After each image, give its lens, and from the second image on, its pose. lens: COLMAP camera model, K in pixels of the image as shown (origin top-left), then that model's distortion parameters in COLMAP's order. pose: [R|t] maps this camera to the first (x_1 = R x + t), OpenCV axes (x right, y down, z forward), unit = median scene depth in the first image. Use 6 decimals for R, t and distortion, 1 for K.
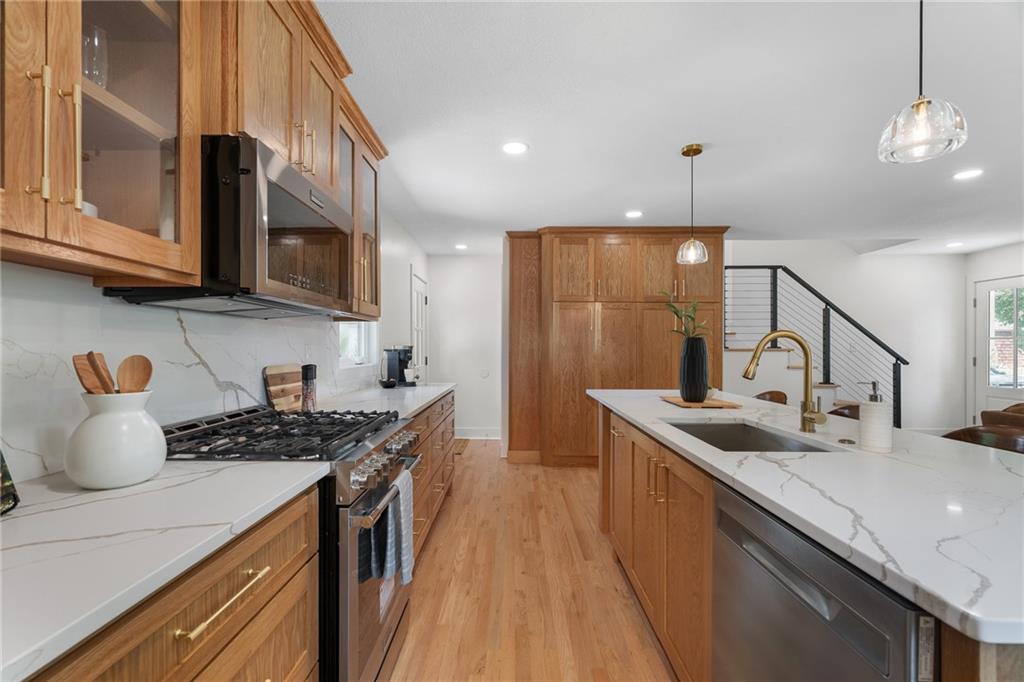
lens RADIAL K [[461.2, 0, 507.8], [0, 461.2, 347.8], [0, 0, 1]] dist [-0.010650, 0.000731]
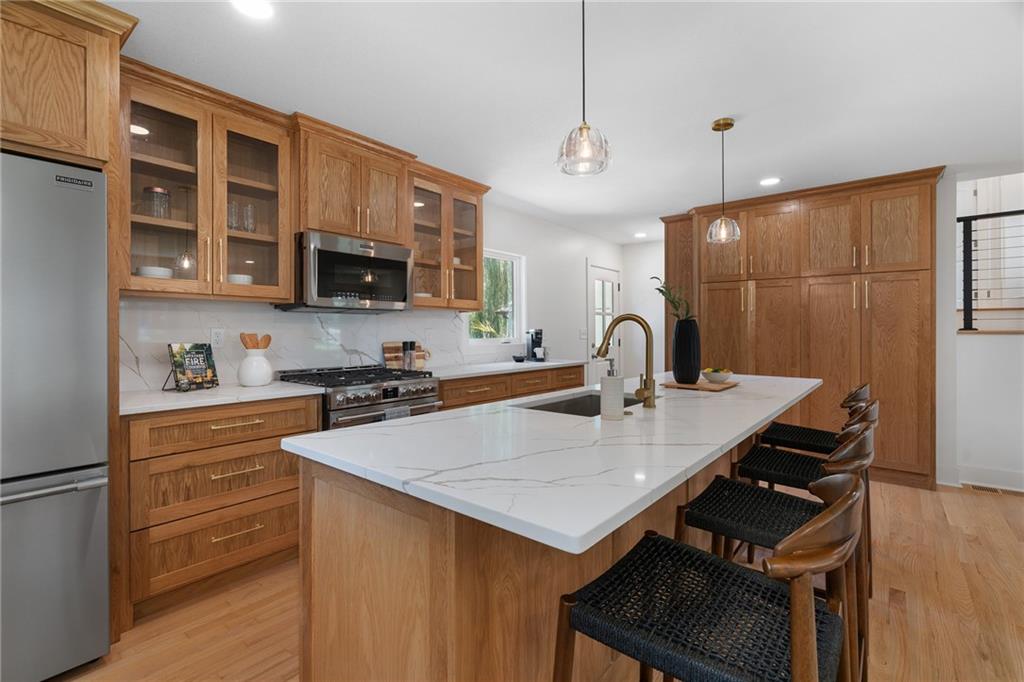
lens RADIAL K [[461.2, 0, 507.9], [0, 461.2, 333.6], [0, 0, 1]] dist [-0.010650, 0.000731]
pose [[0.780017, 0.000697, -0.625758, 0.480728], [0.003225, 0.999982, 0.005135, 0.001011], [0.625750, -0.006024, 0.780001, -0.024484]]
